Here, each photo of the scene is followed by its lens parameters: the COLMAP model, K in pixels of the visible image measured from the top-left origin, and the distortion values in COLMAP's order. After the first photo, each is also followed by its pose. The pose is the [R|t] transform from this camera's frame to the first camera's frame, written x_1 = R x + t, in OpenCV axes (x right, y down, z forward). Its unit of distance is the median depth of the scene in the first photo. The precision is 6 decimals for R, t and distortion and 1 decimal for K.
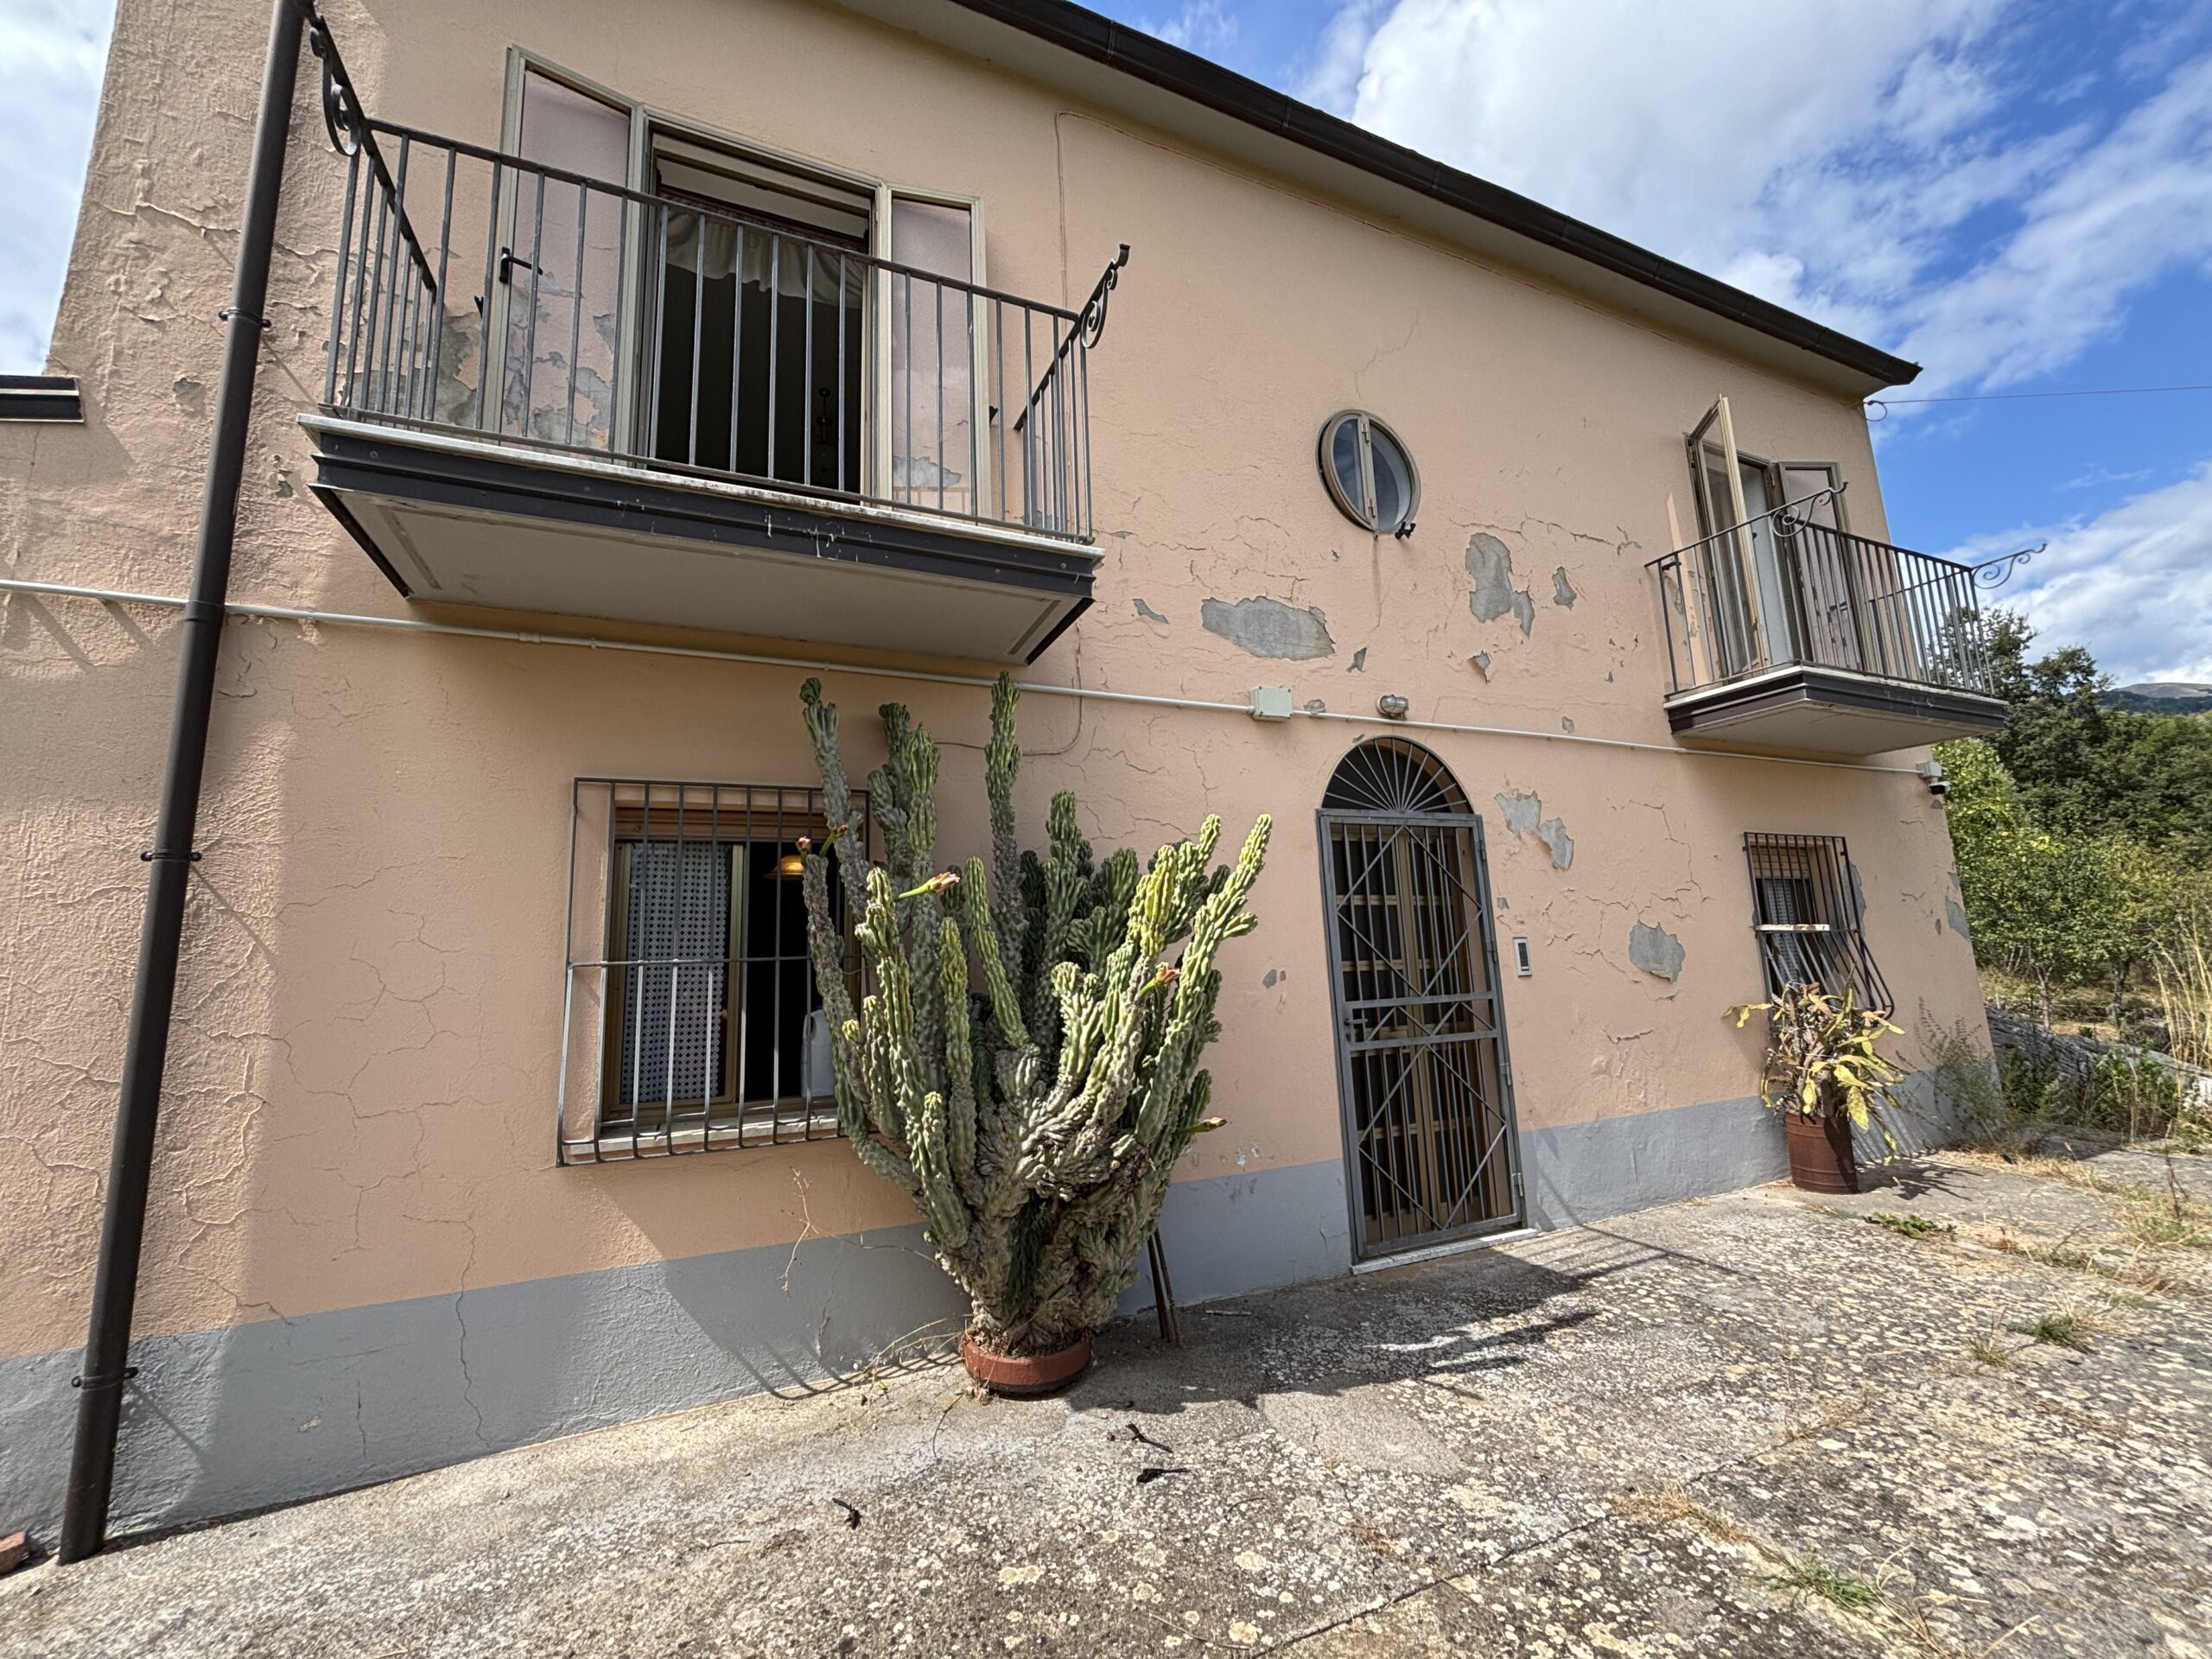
lens RADIAL K [[891.7, 0, 1112.4], [0, 891.7, 818.4], [0, 0, 1]] dist [0.003427, -0.001260]
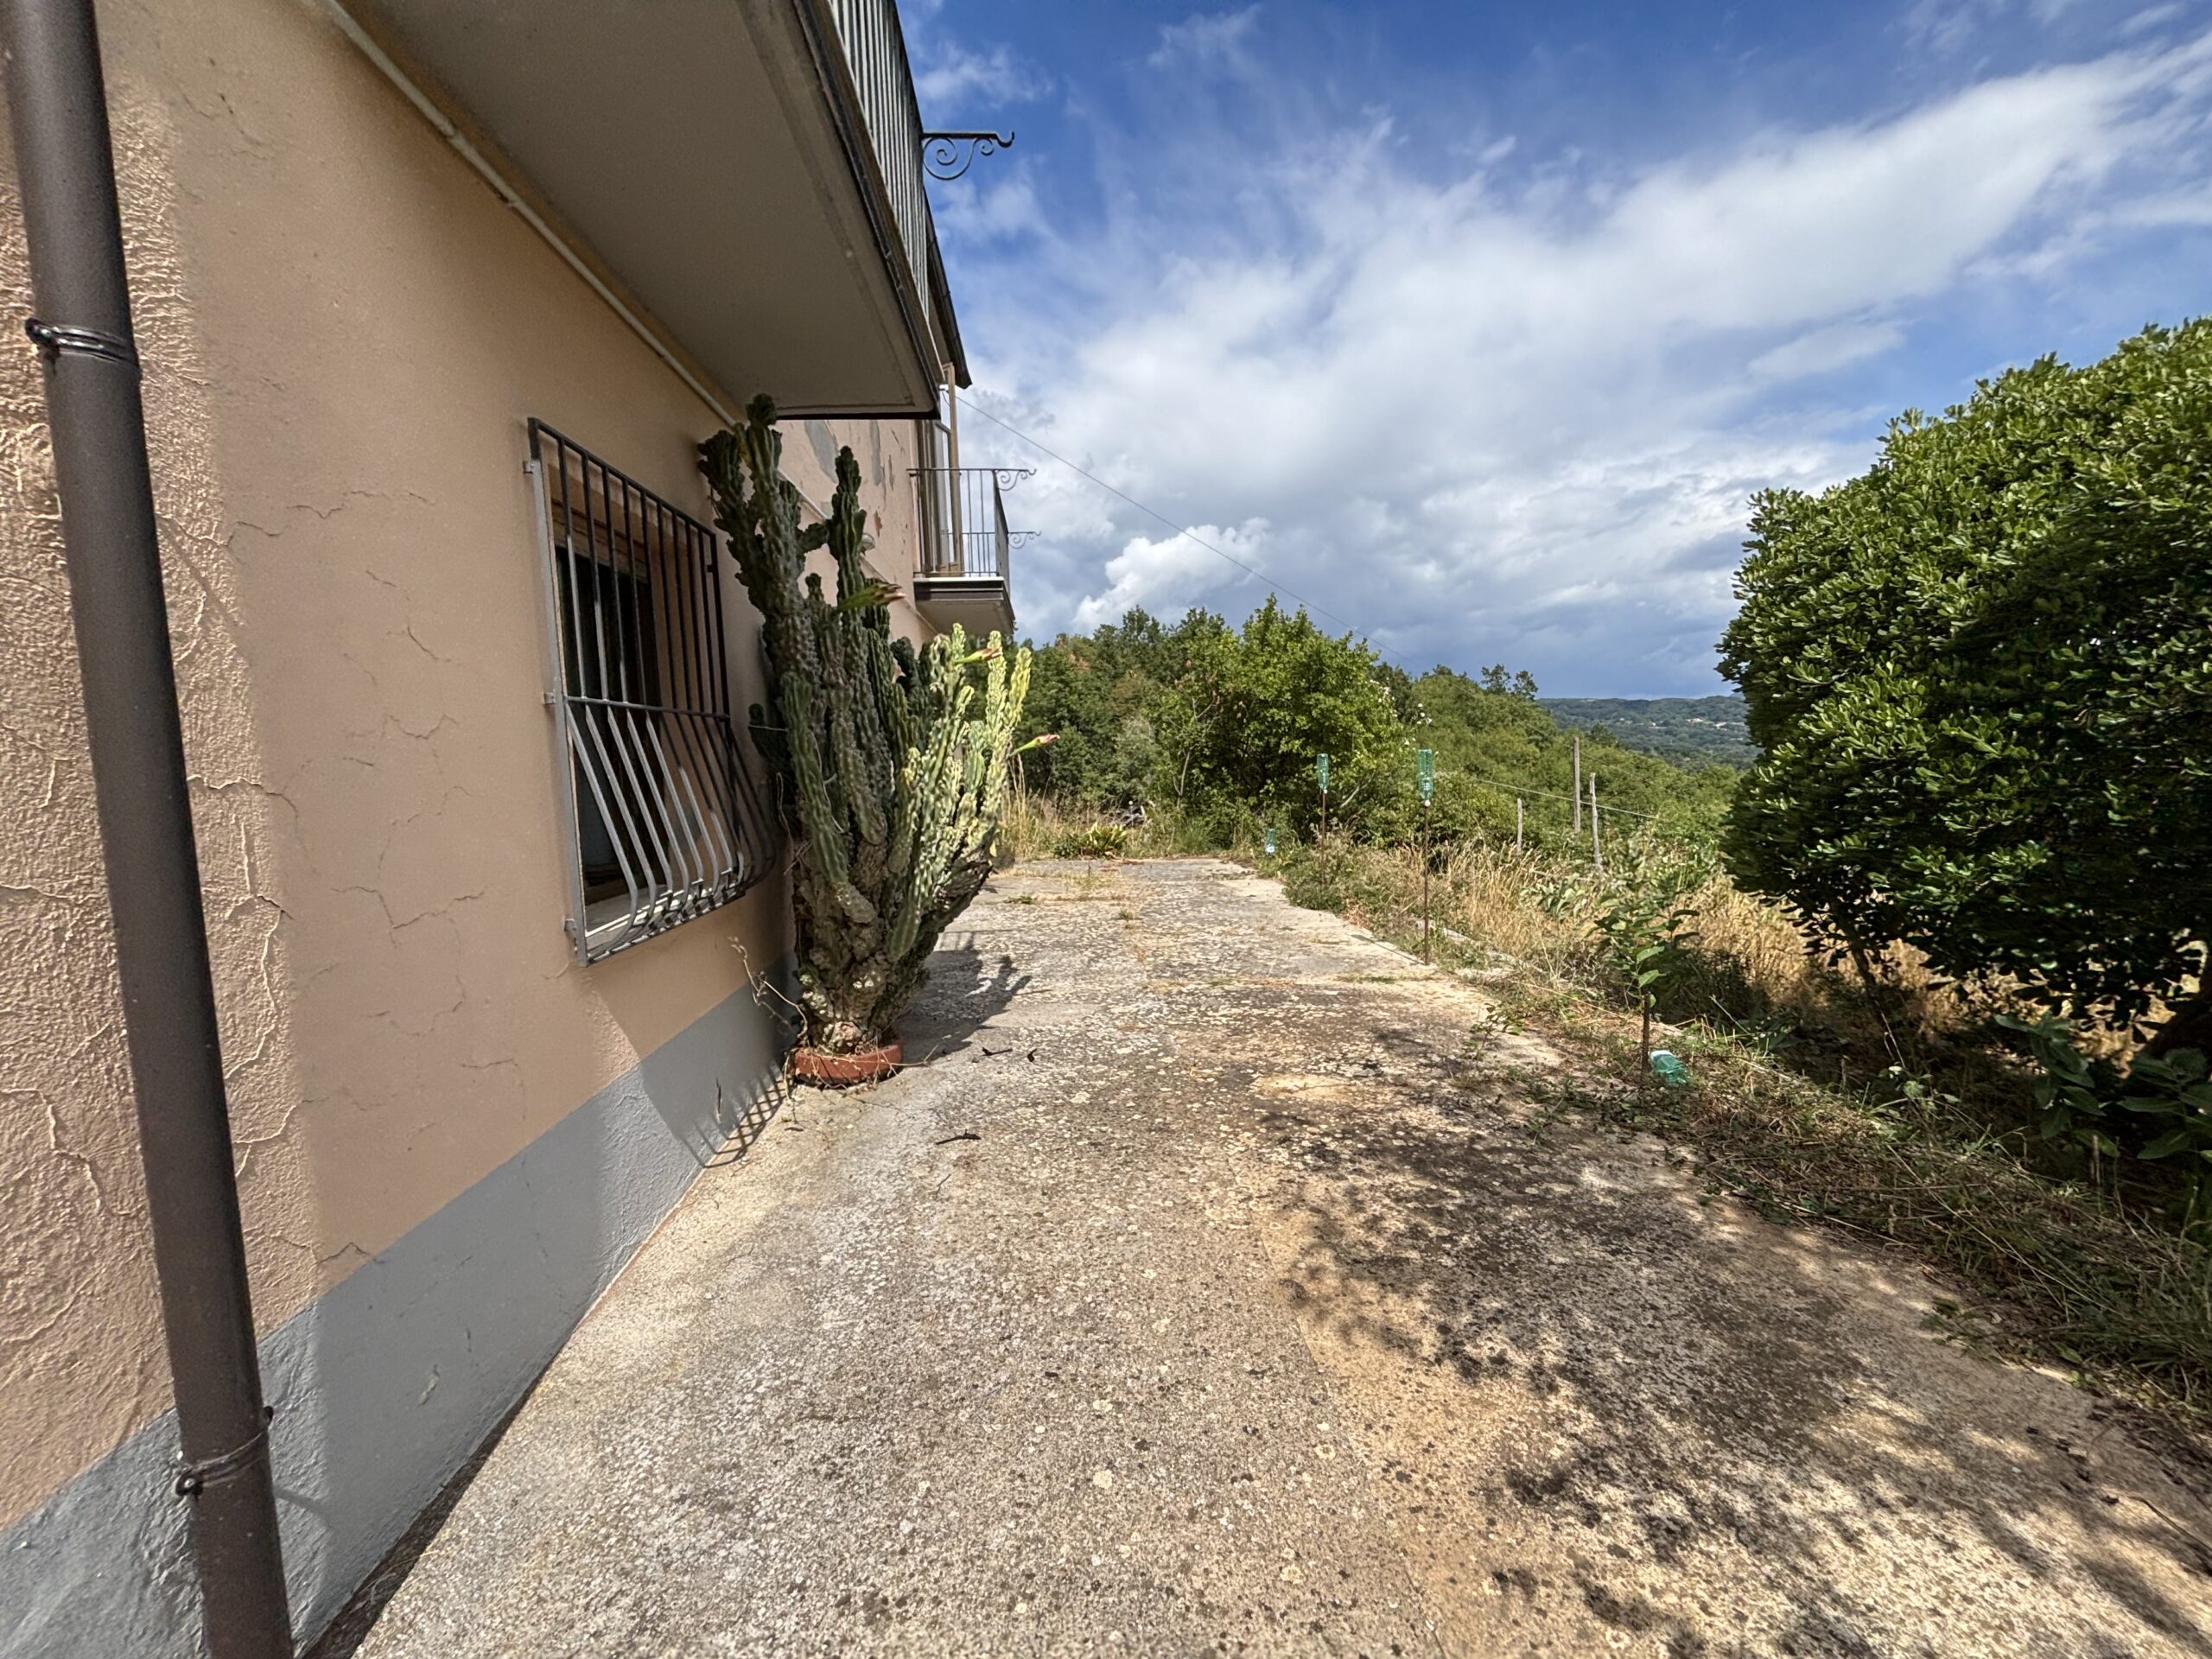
lens RADIAL K [[891.7, 0, 1098.2], [0, 891.7, 816.3], [0, 0, 1]] dist [0.003427, -0.001260]
pose [[0.361888, -0.044722, 0.931148, -0.769604], [-0.118959, 0.988467, 0.093708, 0.096593], [-0.924600, -0.144680, 0.352395, 0.237495]]
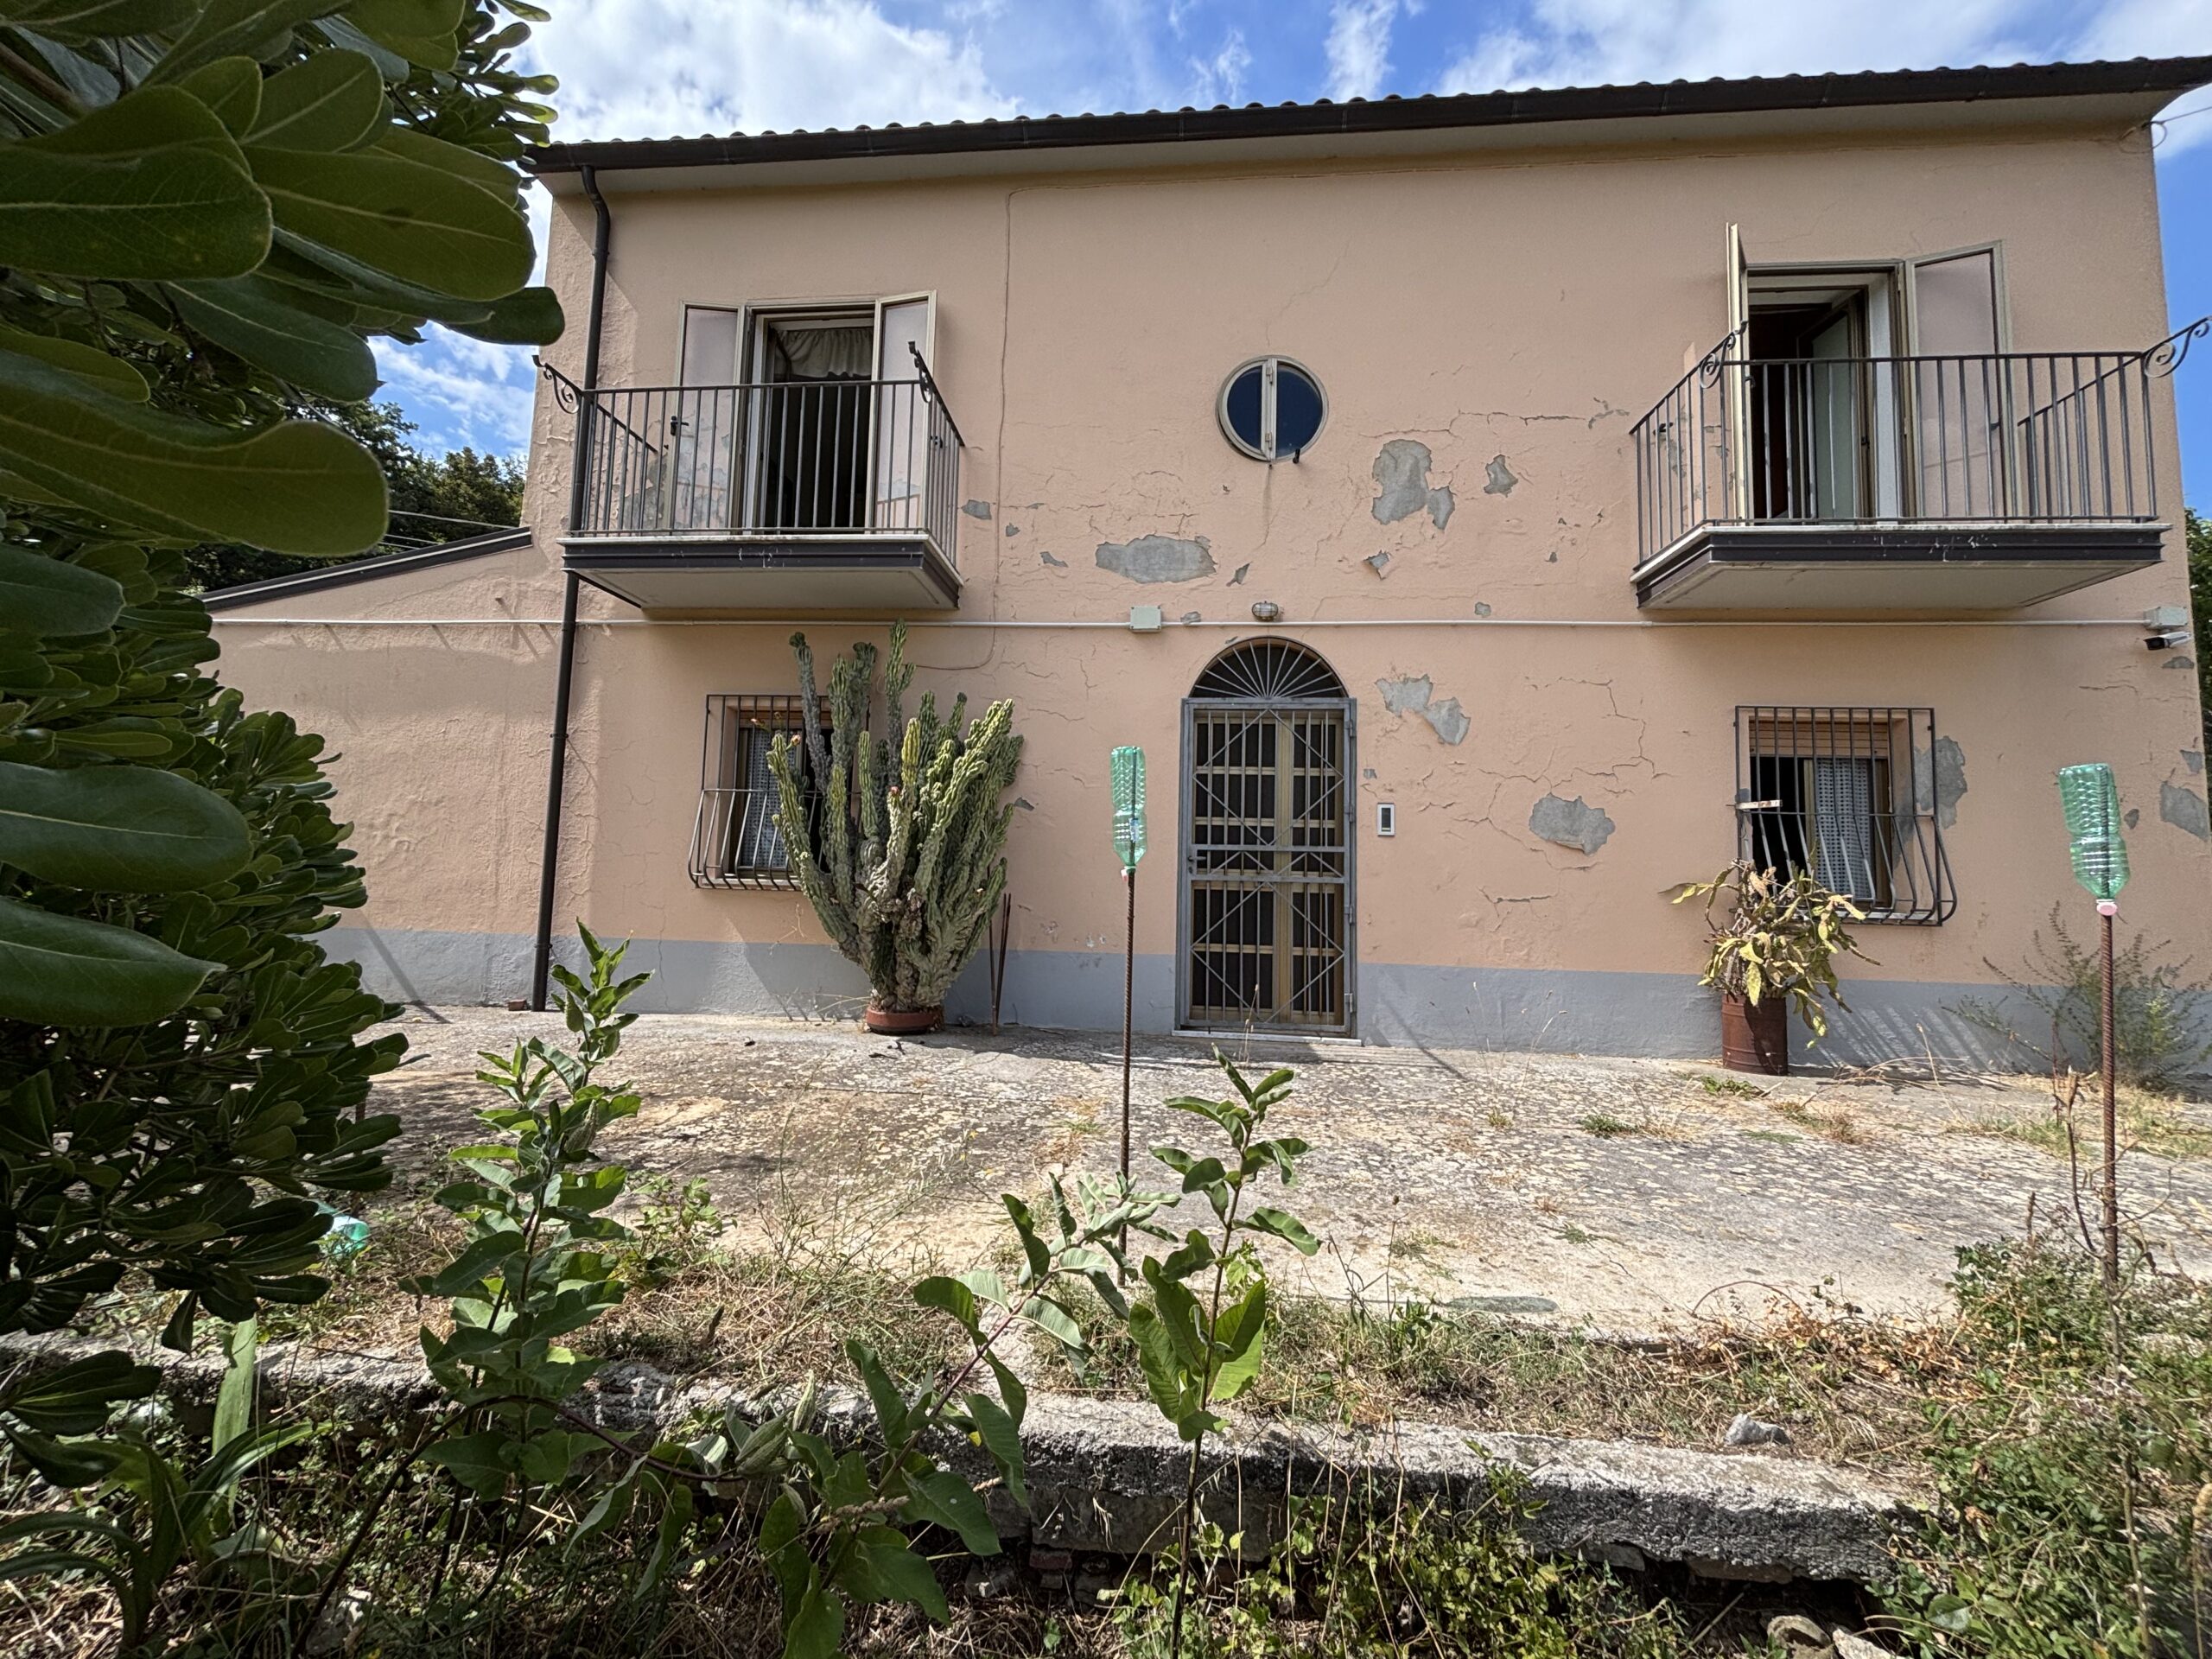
lens RADIAL K [[891.7, 0, 1108.0], [0, 891.7, 820.4], [0, 0, 1]] dist [0.003427, -0.001260]
pose [[0.875378, 0.022185, -0.482931, 0.780148], [0.020690, 0.996312, 0.083273, 0.057804], [0.482997, -0.082887, 0.871690, -0.202396]]
